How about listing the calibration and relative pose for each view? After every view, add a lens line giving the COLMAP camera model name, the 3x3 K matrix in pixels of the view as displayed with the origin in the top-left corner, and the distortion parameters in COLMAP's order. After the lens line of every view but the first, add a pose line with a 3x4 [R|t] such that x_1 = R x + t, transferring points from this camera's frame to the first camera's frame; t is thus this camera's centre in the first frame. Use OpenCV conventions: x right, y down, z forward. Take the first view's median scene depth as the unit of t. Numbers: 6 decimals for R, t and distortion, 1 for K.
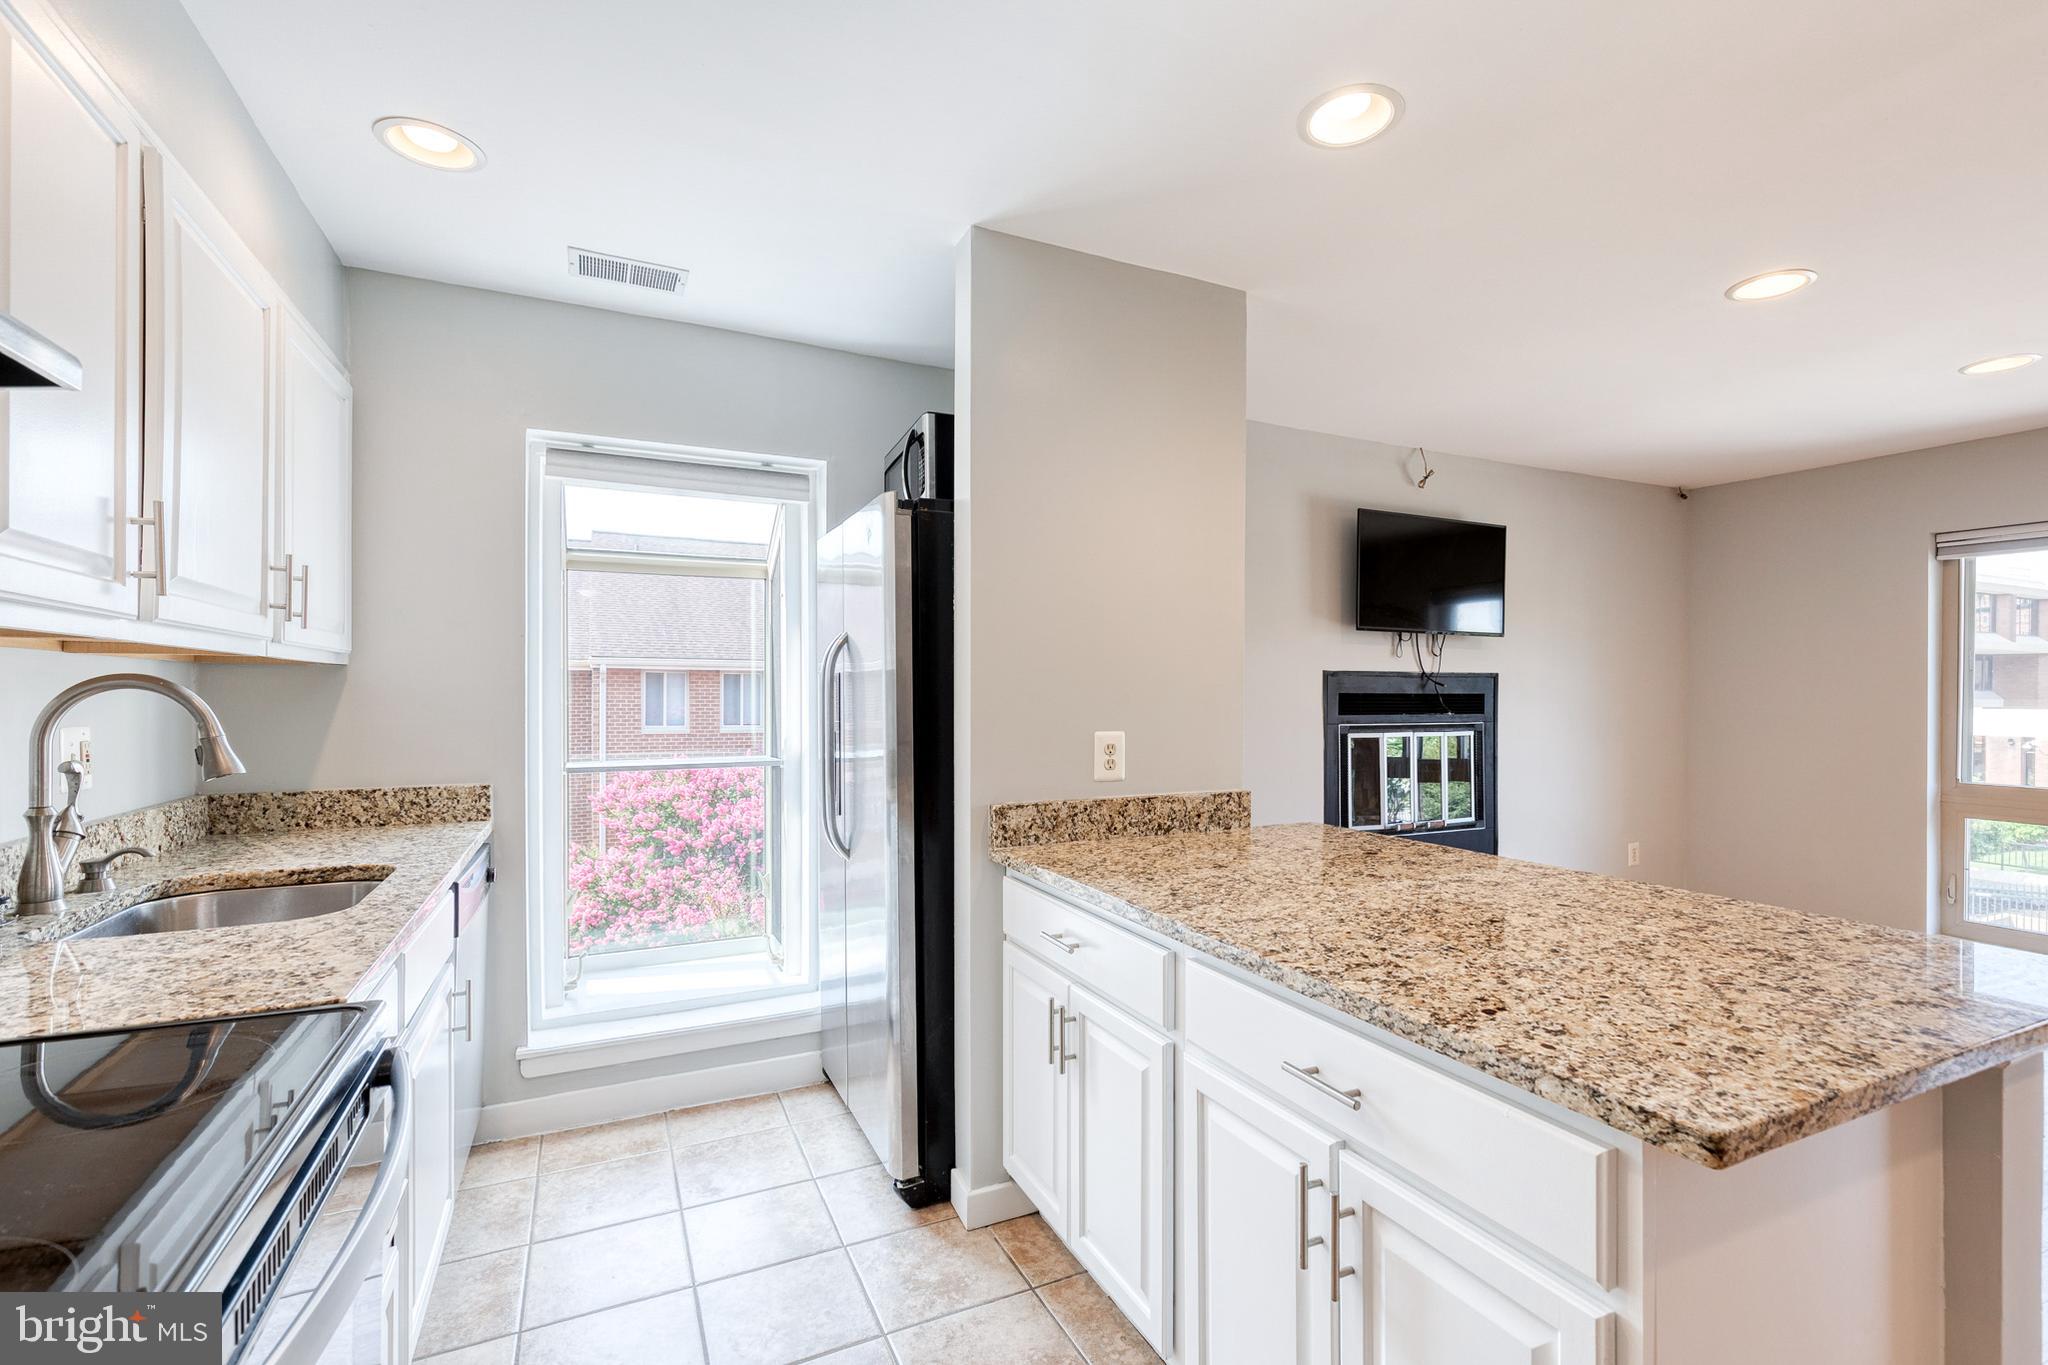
lens RADIAL K [[921.9, 0, 1045.4], [0, 921.9, 699.8], [0, 0, 1]] dist [0.008708, -0.001323]
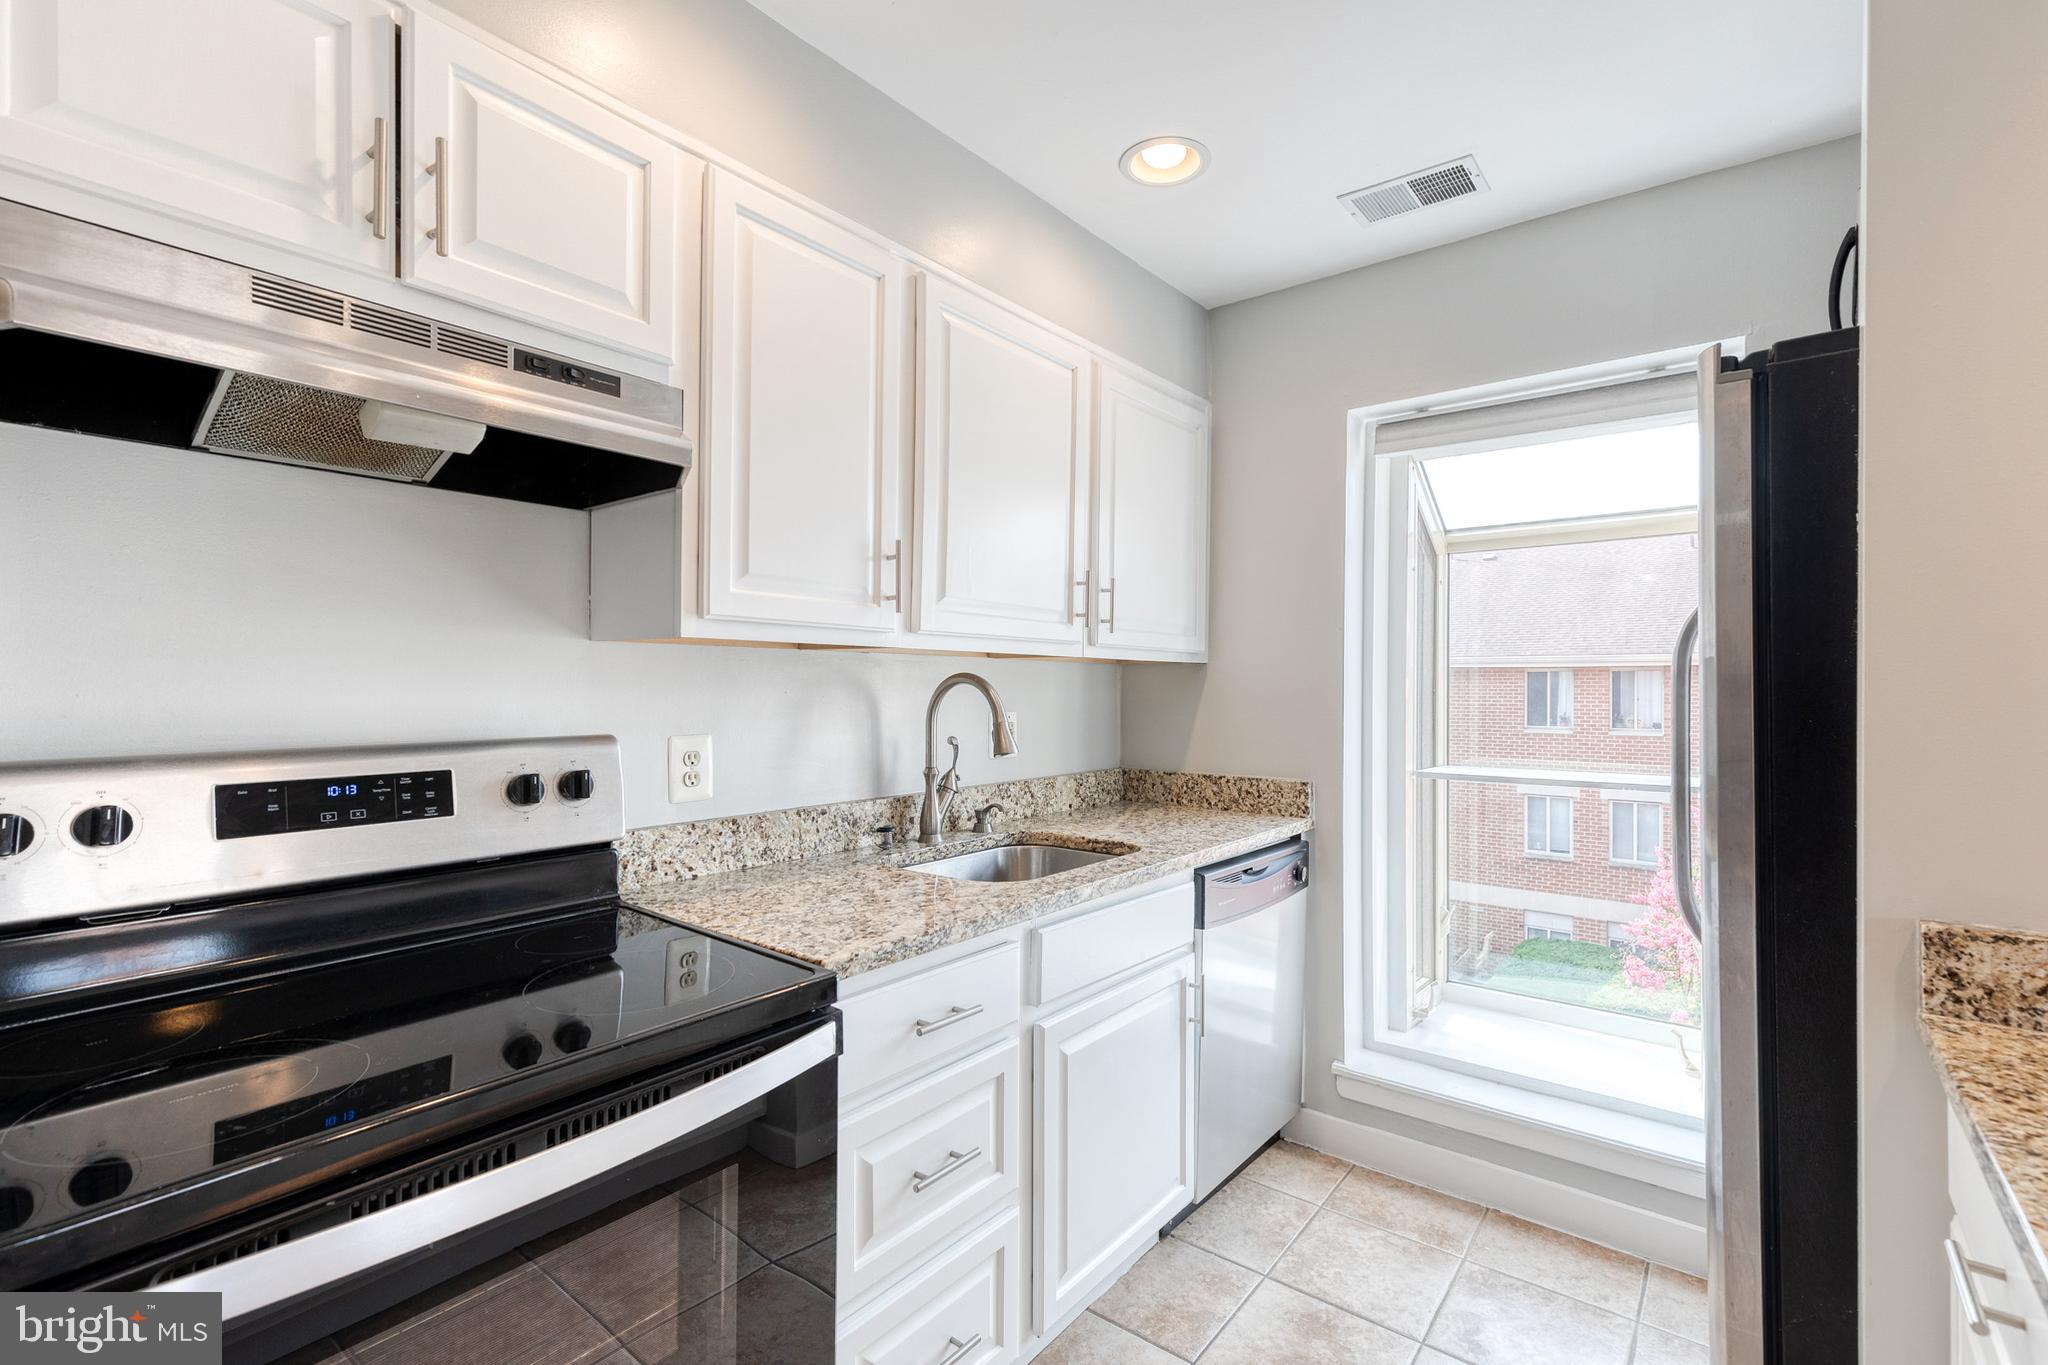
lens RADIAL K [[913.7, 0, 1044.9], [0, 913.7, 683.9], [0, 0, 1]] dist [0.004428, -0.000269]
pose [[0.442535, -0.001532, -0.896750, 0.155061], [-0.010541, 0.999921, -0.006910, -0.002863], [0.896690, 0.012510, 0.442483, 0.334708]]
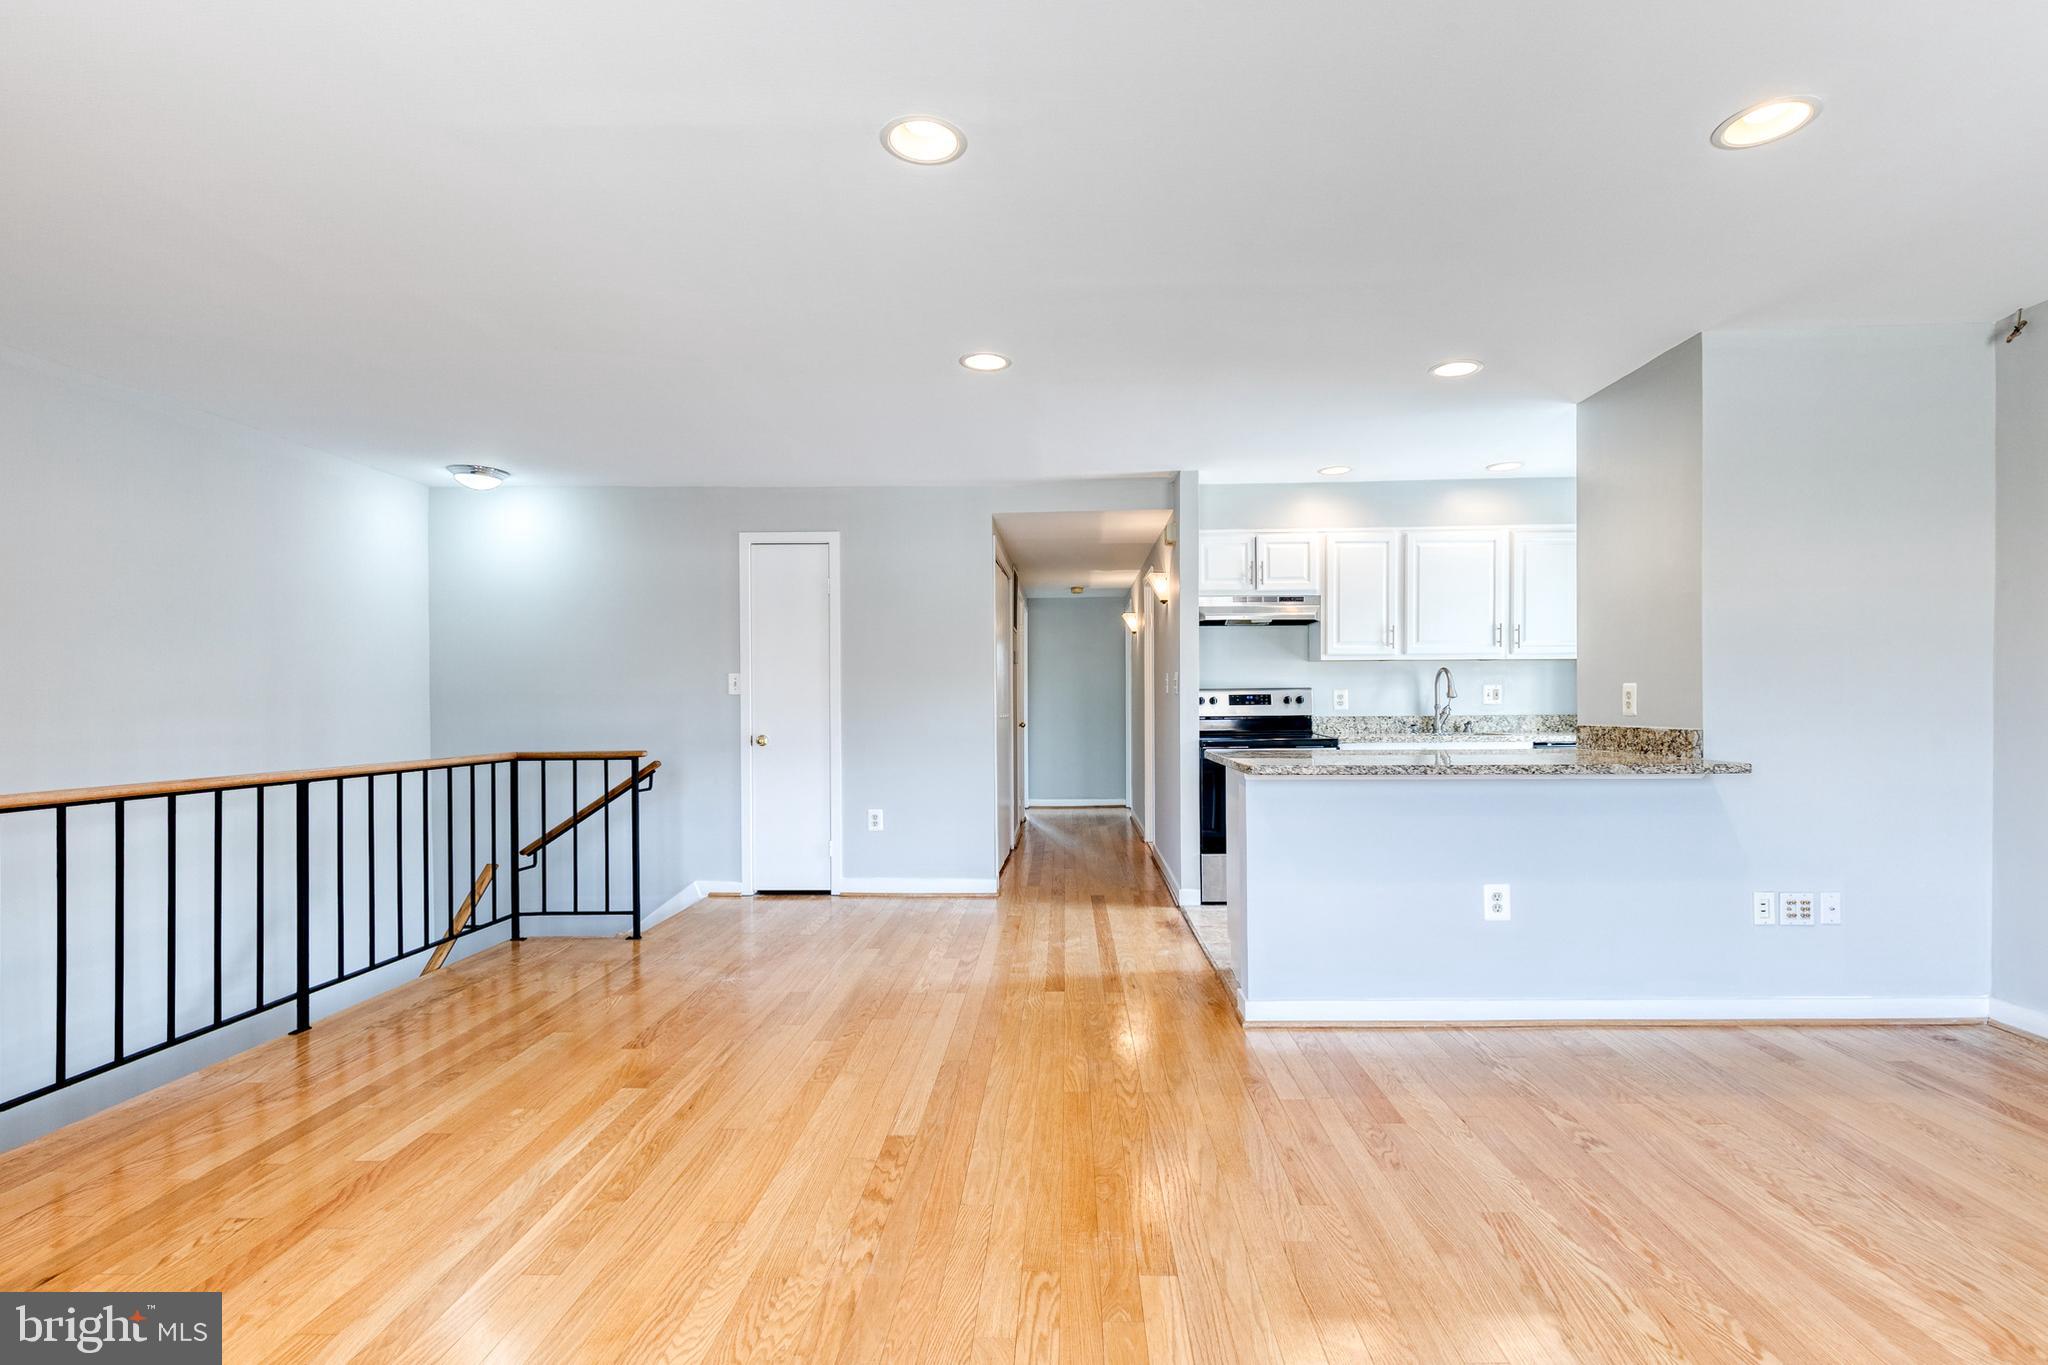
lens RADIAL K [[939.0, 0, 1049.4], [0, 939.0, 701.7], [0, 0, 1]] dist [0.008616, -0.000545]
pose [[-0.456356, 0.001855, -0.889795, 1.832367], [-0.001135, 0.999996, 0.002667, 0.060033], [0.889796, 0.002227, -0.456352, 0.831599]]
